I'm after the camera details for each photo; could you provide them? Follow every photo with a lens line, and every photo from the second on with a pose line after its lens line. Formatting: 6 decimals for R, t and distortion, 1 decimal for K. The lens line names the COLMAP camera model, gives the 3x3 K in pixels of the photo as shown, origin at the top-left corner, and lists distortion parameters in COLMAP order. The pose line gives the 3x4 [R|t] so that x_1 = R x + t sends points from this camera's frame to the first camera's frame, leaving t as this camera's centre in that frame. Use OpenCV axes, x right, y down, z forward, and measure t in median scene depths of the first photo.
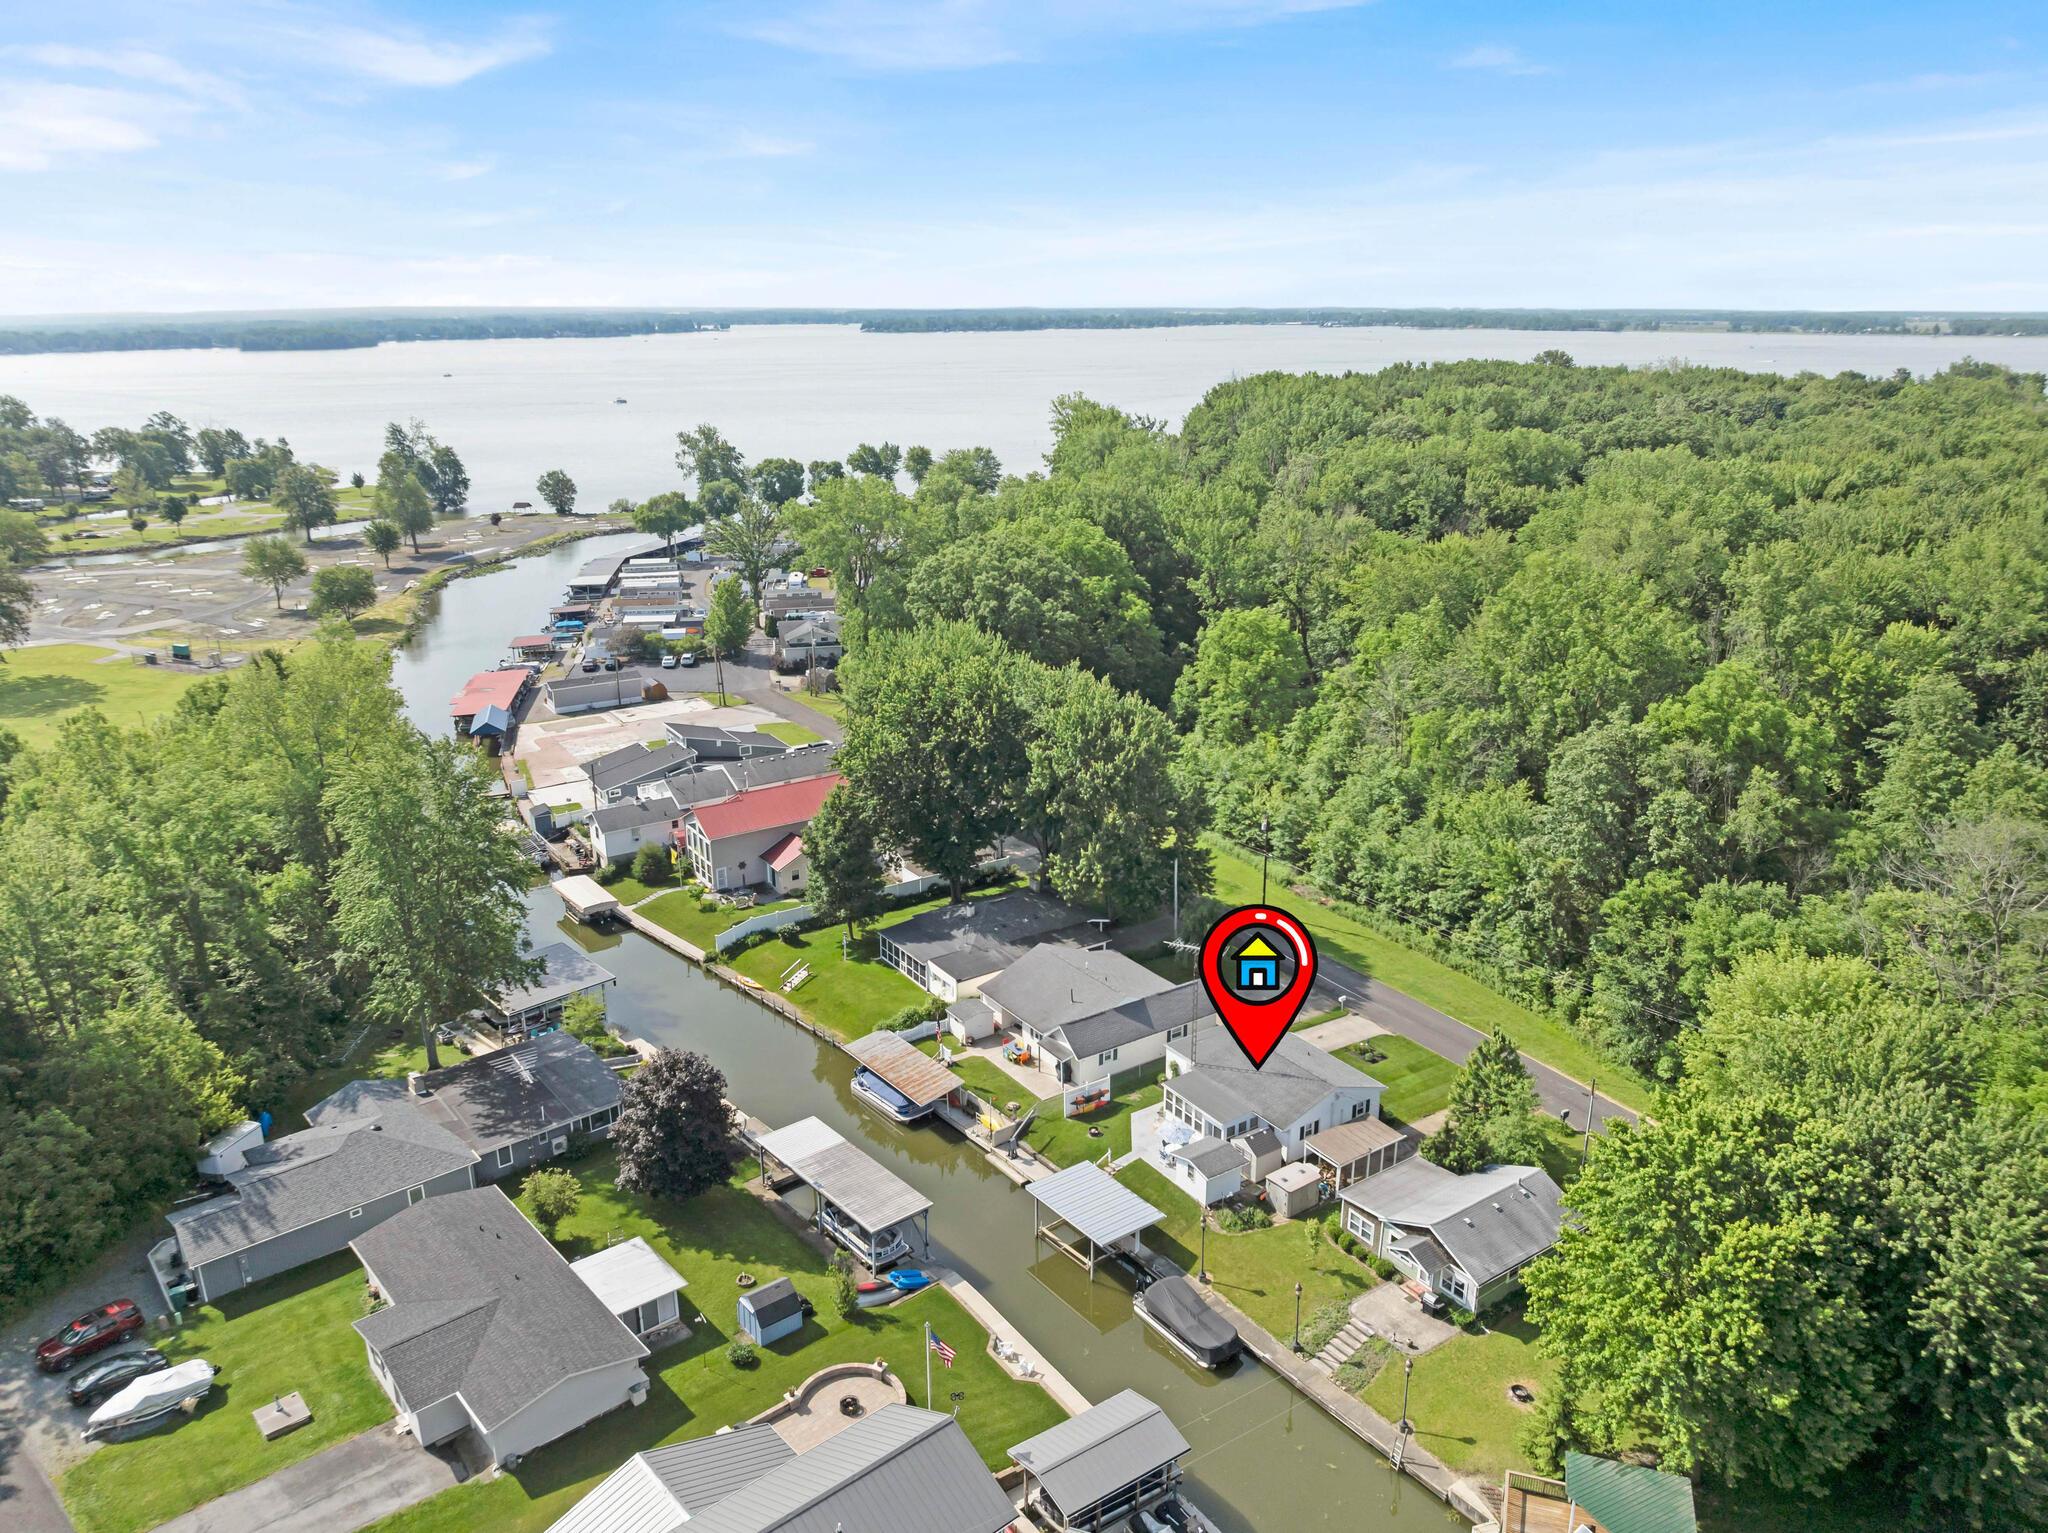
lens RADIAL K [[1442.5, 0, 1024.0], [0, 1442.5, 766.5], [0, 0, 1]] dist [-0.038621, -0.001801]
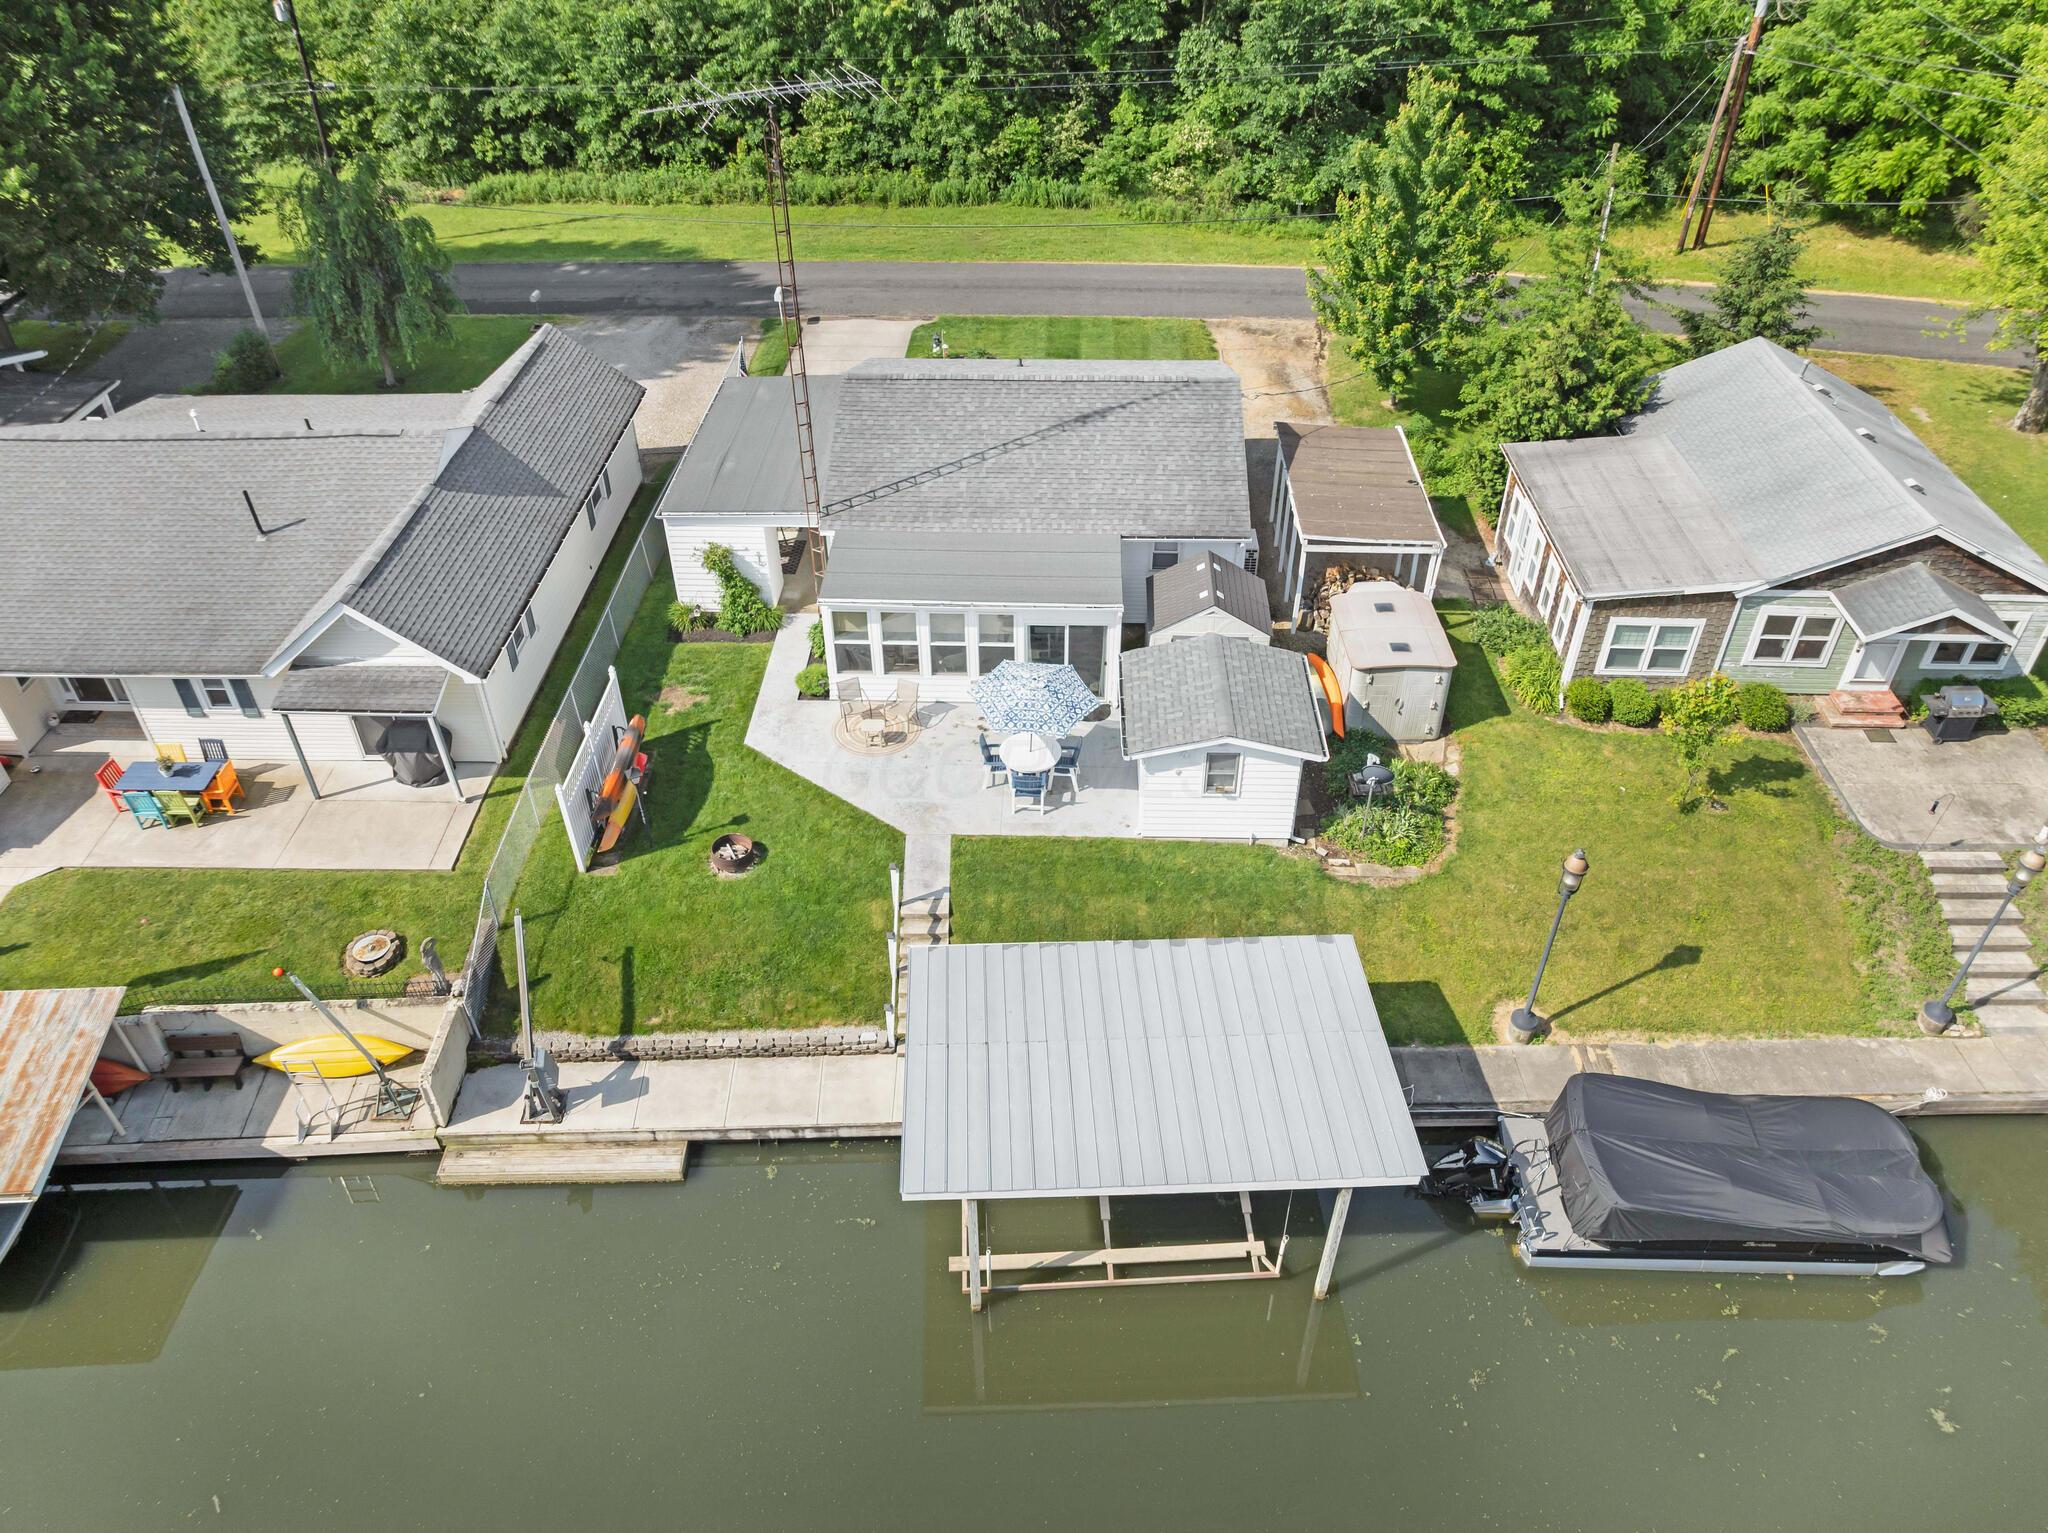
lens RADIAL K [[1452.5, 0, 1024.0], [0, 1452.5, 766.5], [0, 0, 1]] dist [-0.030776, -0.002039]
pose [[0.579730, -0.506723, 0.638079, -0.070424], [0.250954, 0.856075, 0.451837, 0.095273], [-0.775200, -0.101815, 0.623457, 0.597086]]
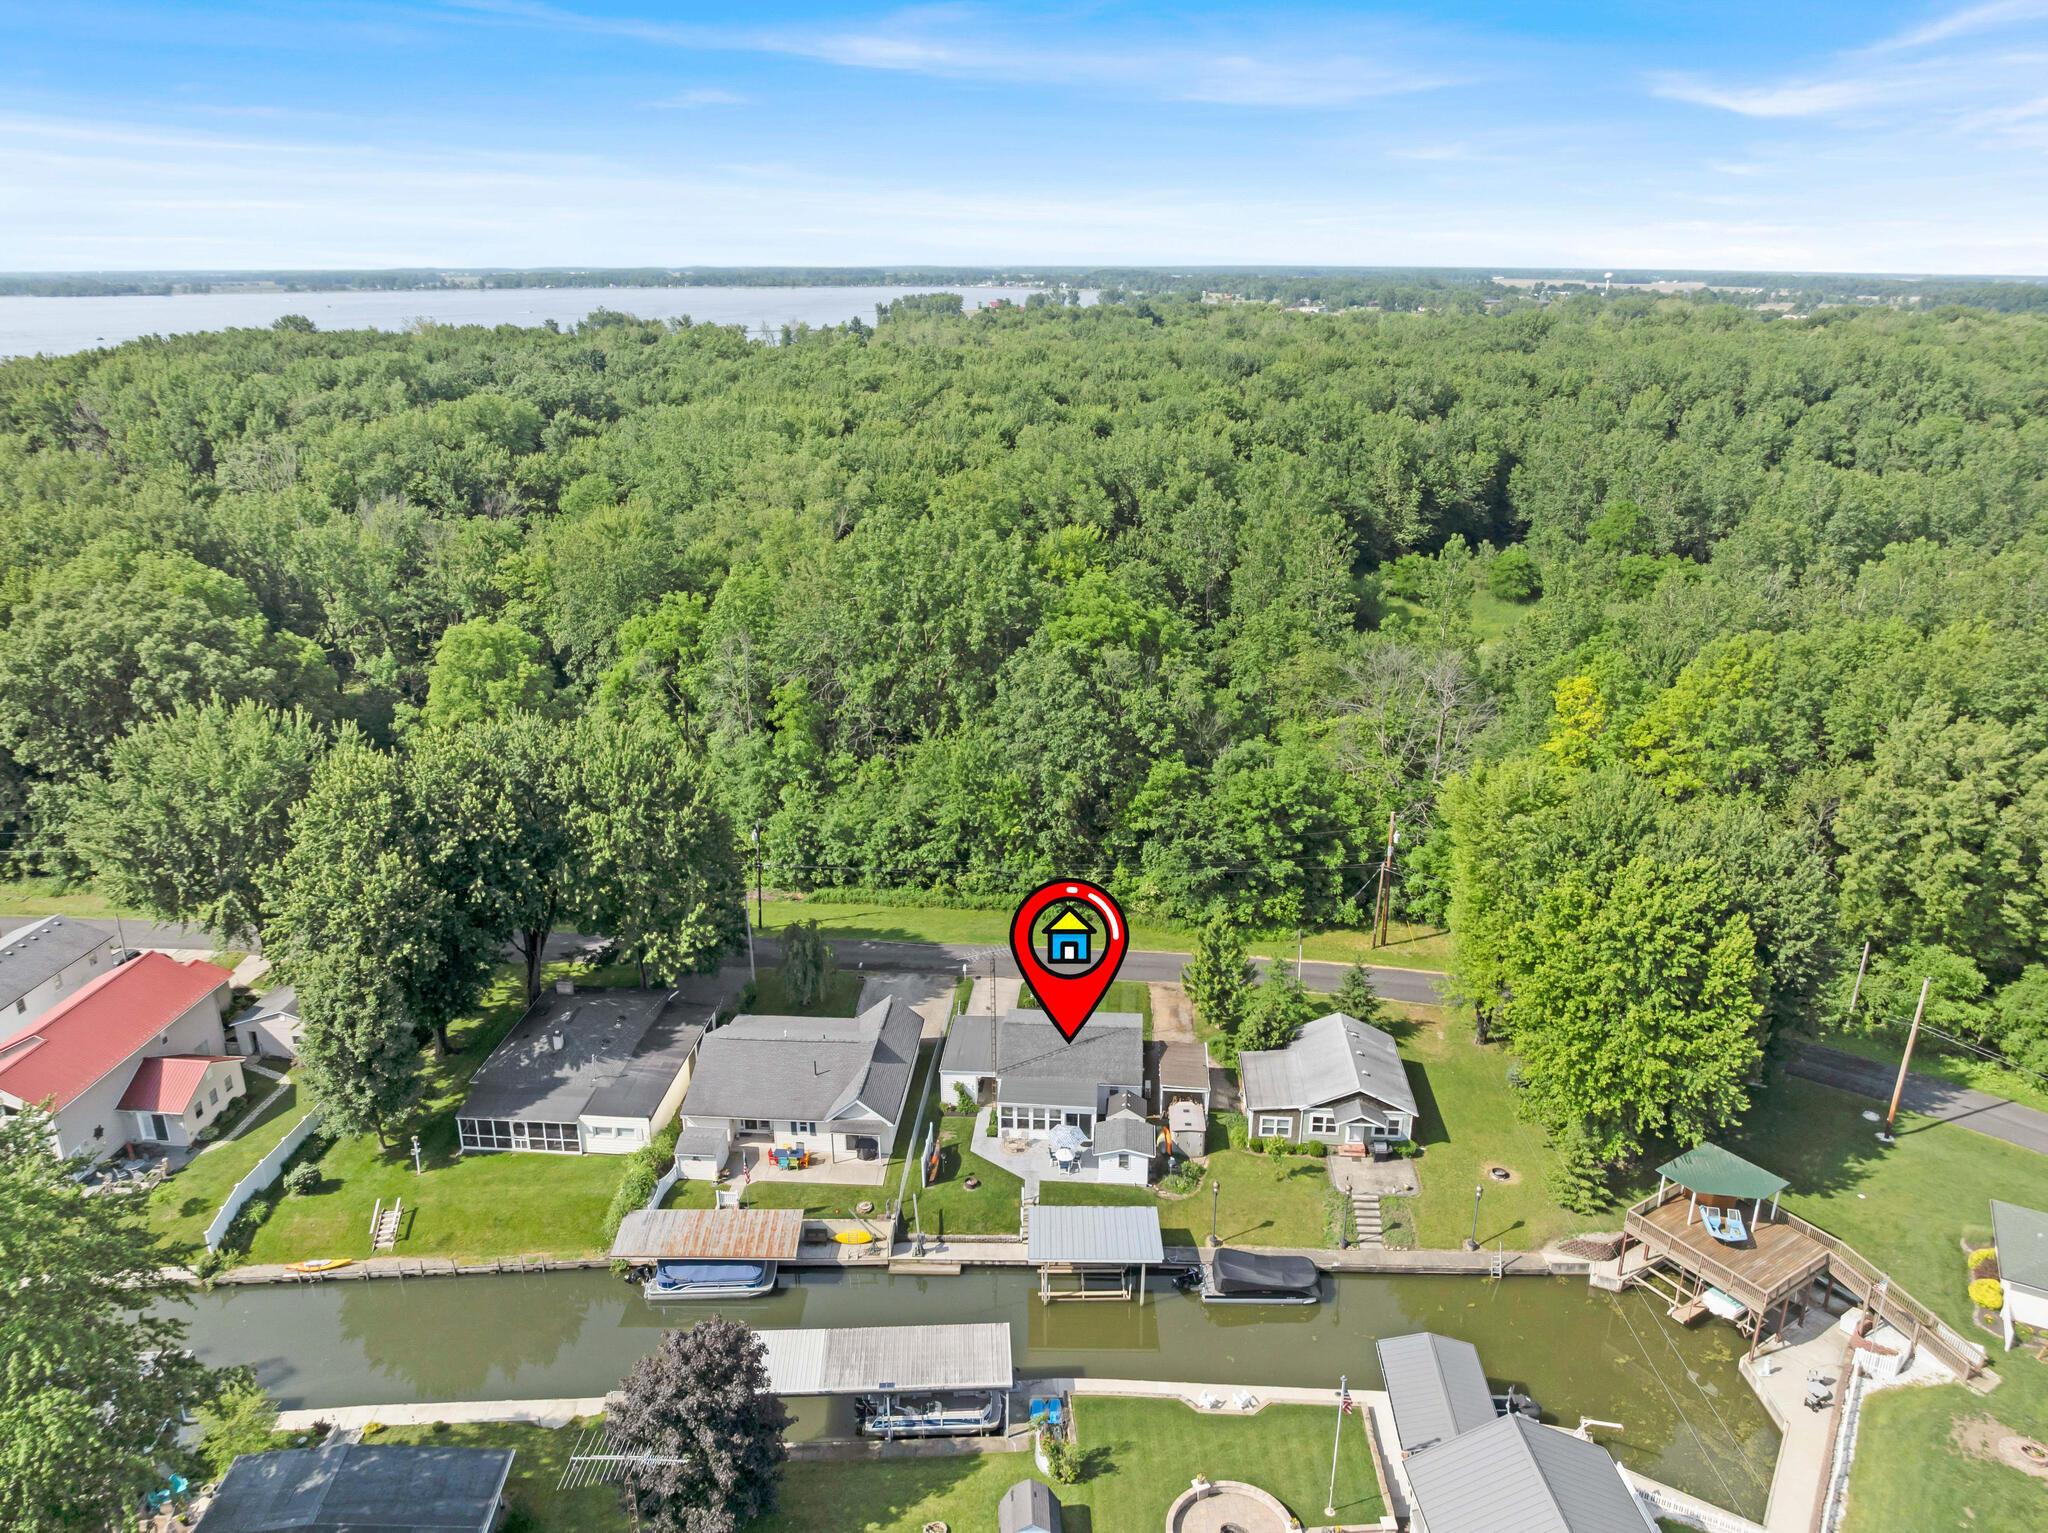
lens RADIAL K [[1452.5, 0, 1024.0], [0, 1452.5, 766.5], [0, 0, 1]] dist [-0.030776, -0.002039]
pose [[0.615226, -0.253740, 0.746400, -0.416560], [0.236619, 0.962568, 0.132191, -0.084688], [-0.752003, 0.095285, 0.652237, 0.273463]]
